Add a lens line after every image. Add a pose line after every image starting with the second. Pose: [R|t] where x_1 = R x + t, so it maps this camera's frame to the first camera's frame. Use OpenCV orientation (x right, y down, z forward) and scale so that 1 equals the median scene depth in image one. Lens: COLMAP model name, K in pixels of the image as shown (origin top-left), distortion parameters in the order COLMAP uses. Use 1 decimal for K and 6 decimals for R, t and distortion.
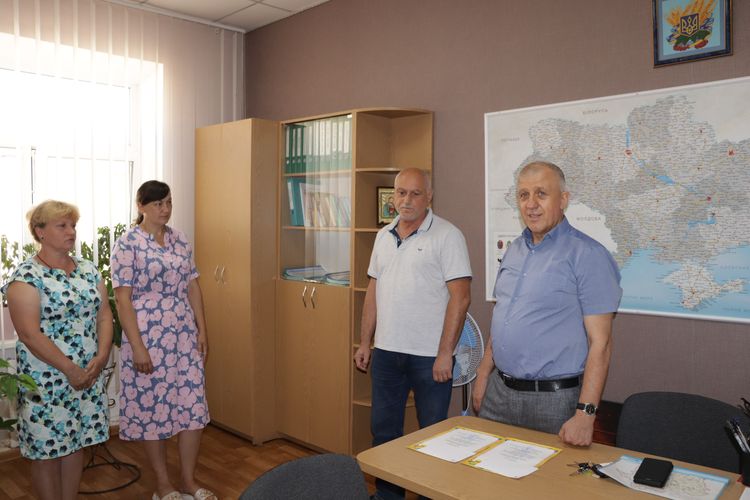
lens RADIAL K [[652.0, 0, 377.4], [0, 652.0, 223.8], [0, 0, 1]] dist [-0.207323, 0.349305]
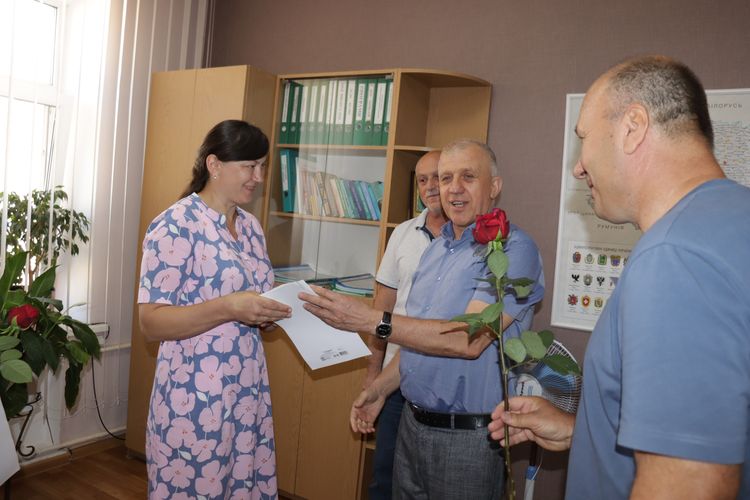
lens RADIAL K [[627.8, 0, 375.7], [0, 627.8, 206.0], [0, 0, 1]] dist [-0.097711, 0.002895]
pose [[0.965077, 0.082708, 0.248566, -0.240603], [-0.078399, 0.996551, -0.027206, 0.008951], [-0.249959, 0.006768, 0.968233, 0.297386]]
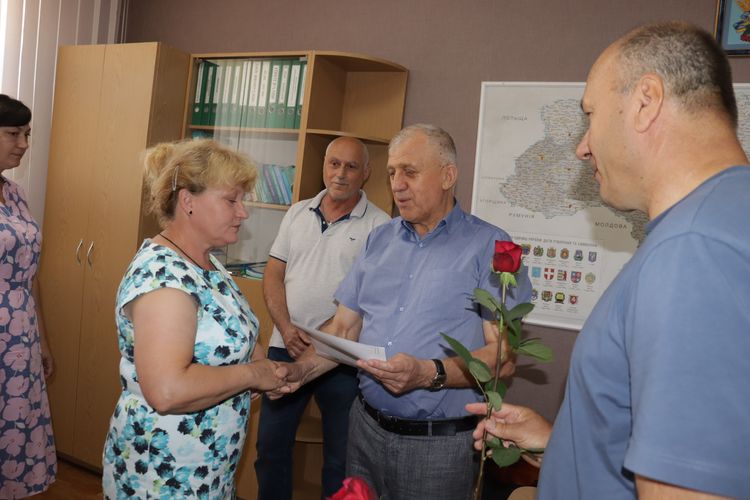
lens RADIAL K [[652.0, 0, 377.4], [0, 652.0, 223.8], [0, 0, 1]] dist [-0.207323, 0.349305]
pose [[0.933664, 0.082699, 0.348473, -0.216358], [-0.092231, 0.995679, 0.010820, 0.009358], [-0.346072, -0.042243, 0.937256, 0.272387]]
